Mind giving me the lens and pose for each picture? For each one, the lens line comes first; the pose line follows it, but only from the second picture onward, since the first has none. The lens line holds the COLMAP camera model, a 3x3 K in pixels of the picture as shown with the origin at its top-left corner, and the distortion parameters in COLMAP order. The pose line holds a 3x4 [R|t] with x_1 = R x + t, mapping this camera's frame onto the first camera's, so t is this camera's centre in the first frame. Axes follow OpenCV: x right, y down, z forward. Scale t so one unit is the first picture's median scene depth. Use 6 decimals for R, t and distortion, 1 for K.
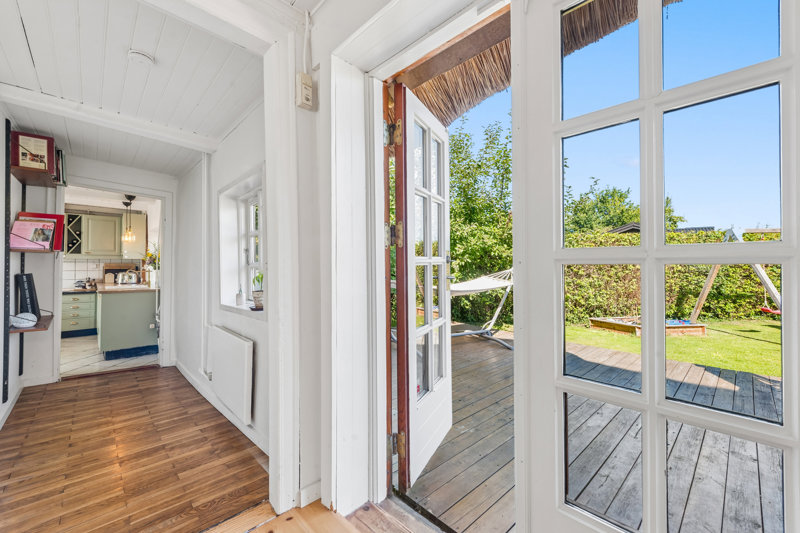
lens RADIAL K [[325.2, 0, 399.9], [0, 325.2, 262.2], [0, 0, 1]] dist [0.002718, 0.000070]
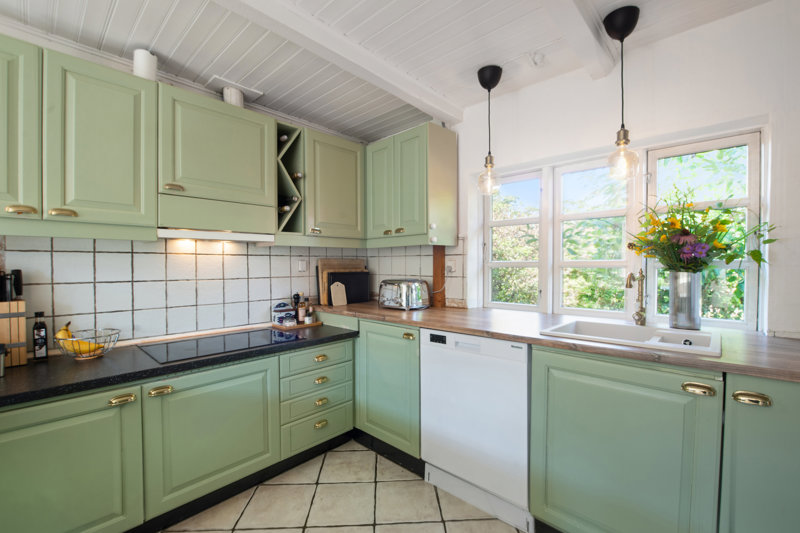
lens RADIAL K [[348.1, 0, 402.5], [0, 348.1, 272.2], [0, 0, 1]] dist [-0.009915, -0.000844]
pose [[0.998212, -0.011920, 0.058573, -0.876392], [0.010125, 0.999473, 0.030846, 0.008897], [-0.058910, -0.030197, 0.997806, 0.582303]]
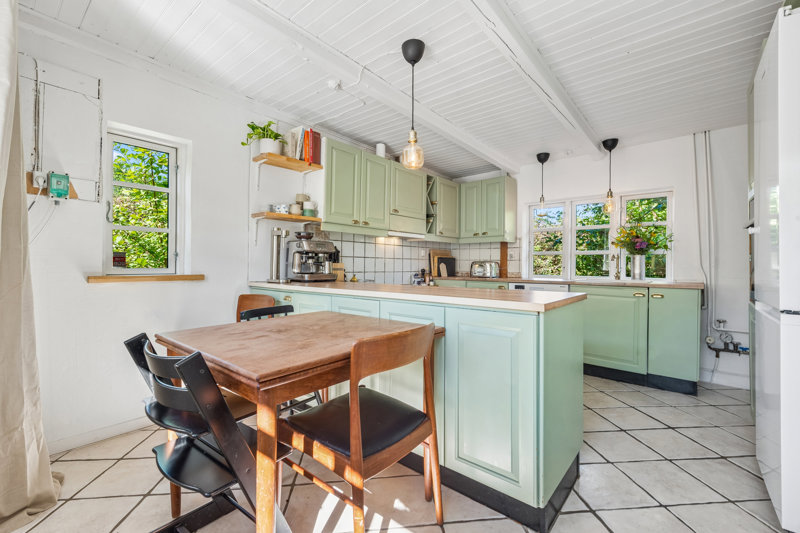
lens RADIAL K [[346.5, 0, 397.4], [0, 346.5, 264.0], [0, 0, 1]] dist [0.005337, 0.000564]
pose [[0.995168, 0.003578, 0.098127, -1.116190], [-0.004223, 0.999971, 0.006360, 0.033780], [-0.098101, -0.006743, 0.995154, 0.276474]]
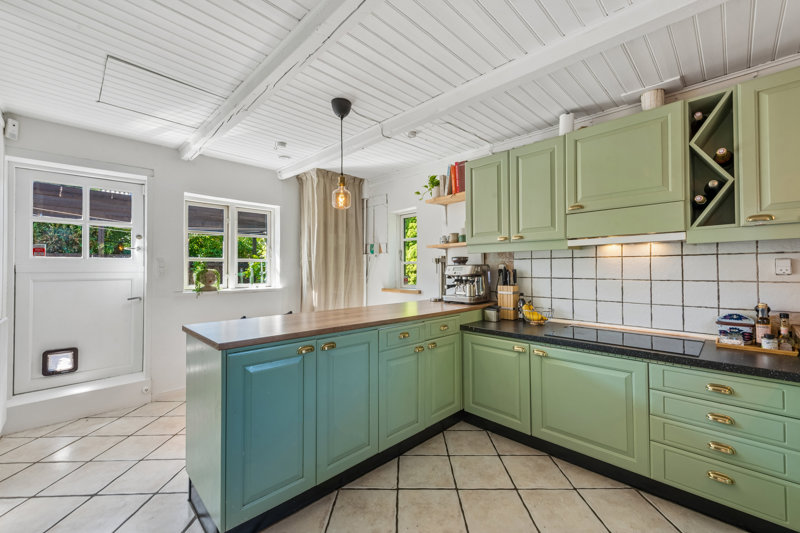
lens RADIAL K [[325.2, 0, 400.6], [0, 325.2, 264.8], [0, 0, 1]] dist [0.002718, 0.000070]
pose [[0.014622, -0.019447, -0.999704, -0.687306], [0.013664, 0.999721, -0.019247, 0.012341], [0.999800, -0.013378, 0.014884, 0.691408]]
